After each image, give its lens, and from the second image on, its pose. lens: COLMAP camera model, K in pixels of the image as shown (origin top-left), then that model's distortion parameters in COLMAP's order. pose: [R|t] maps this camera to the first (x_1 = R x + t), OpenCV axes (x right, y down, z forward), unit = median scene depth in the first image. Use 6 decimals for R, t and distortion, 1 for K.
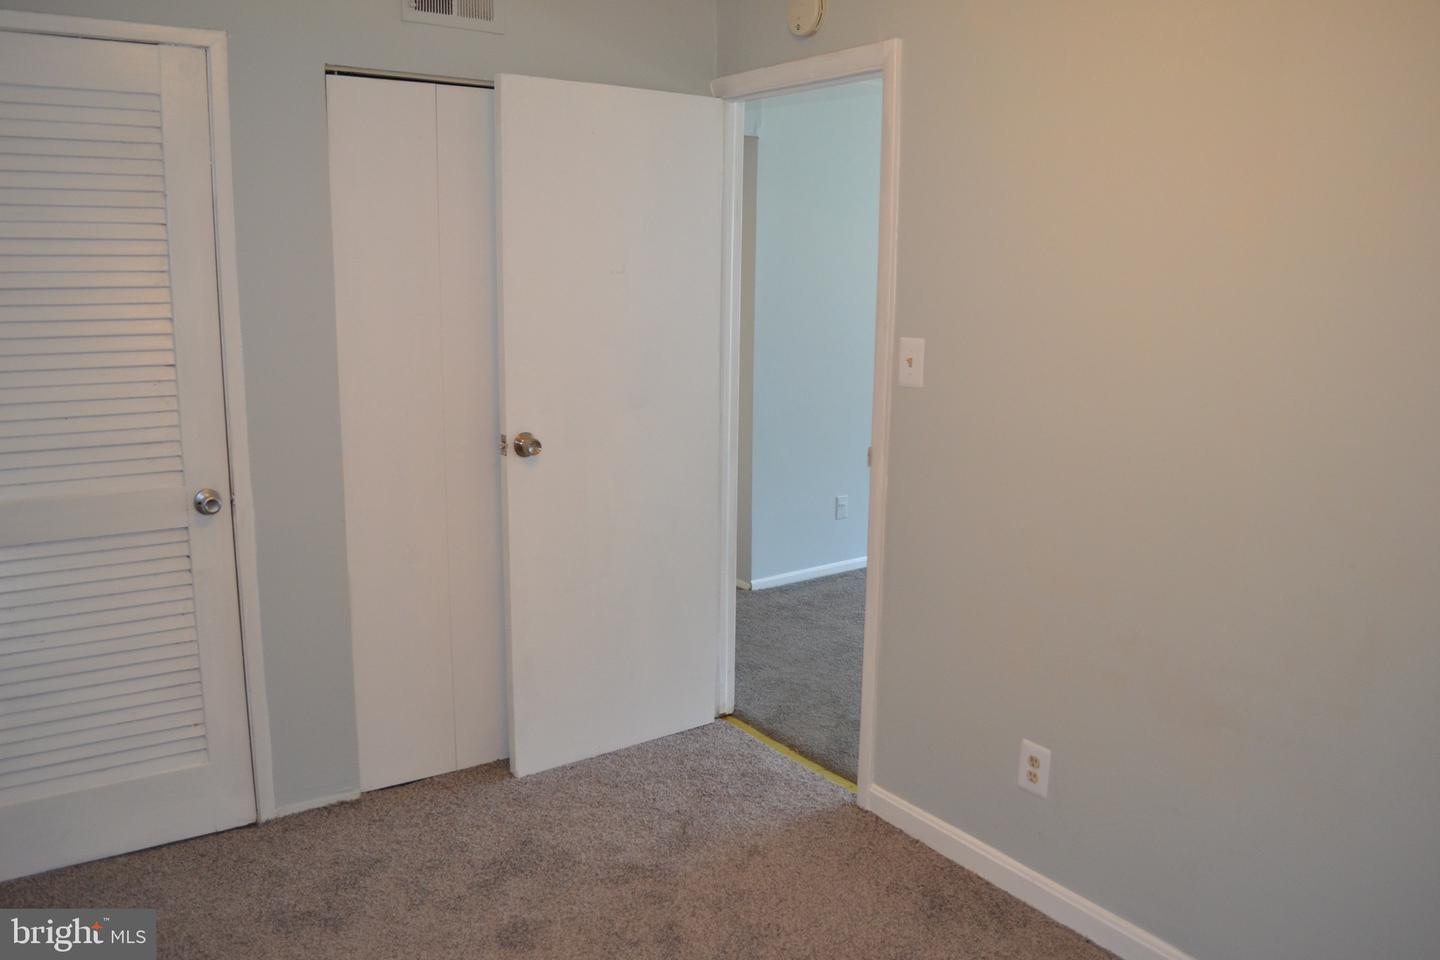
lens RADIAL K [[1141.9, 0, 720.0], [0, 1141.9, 480.0], [0, 0, 1]] dist [-0.087470, 0.009590]
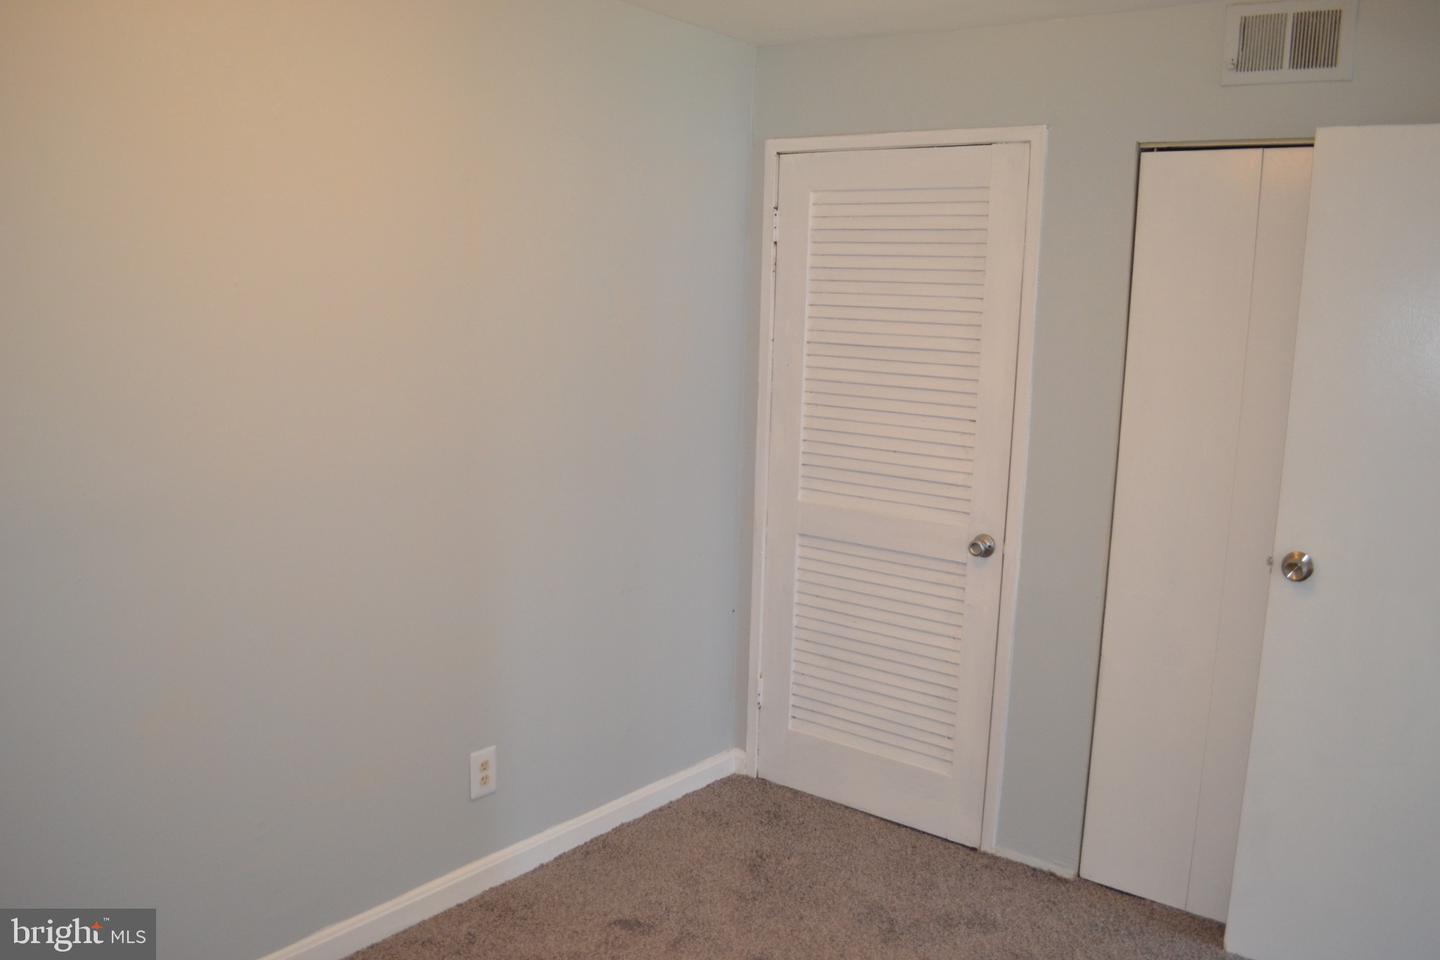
lens RADIAL K [[1141.9, 0, 720.0], [0, 1141.9, 480.0], [0, 0, 1]] dist [-0.087470, 0.009590]
pose [[0.300165, 0.135876, -0.944160, 0.511780], [-0.213903, 0.974184, 0.072194, -0.068320], [0.929595, 0.180289, 0.321480, 0.374138]]
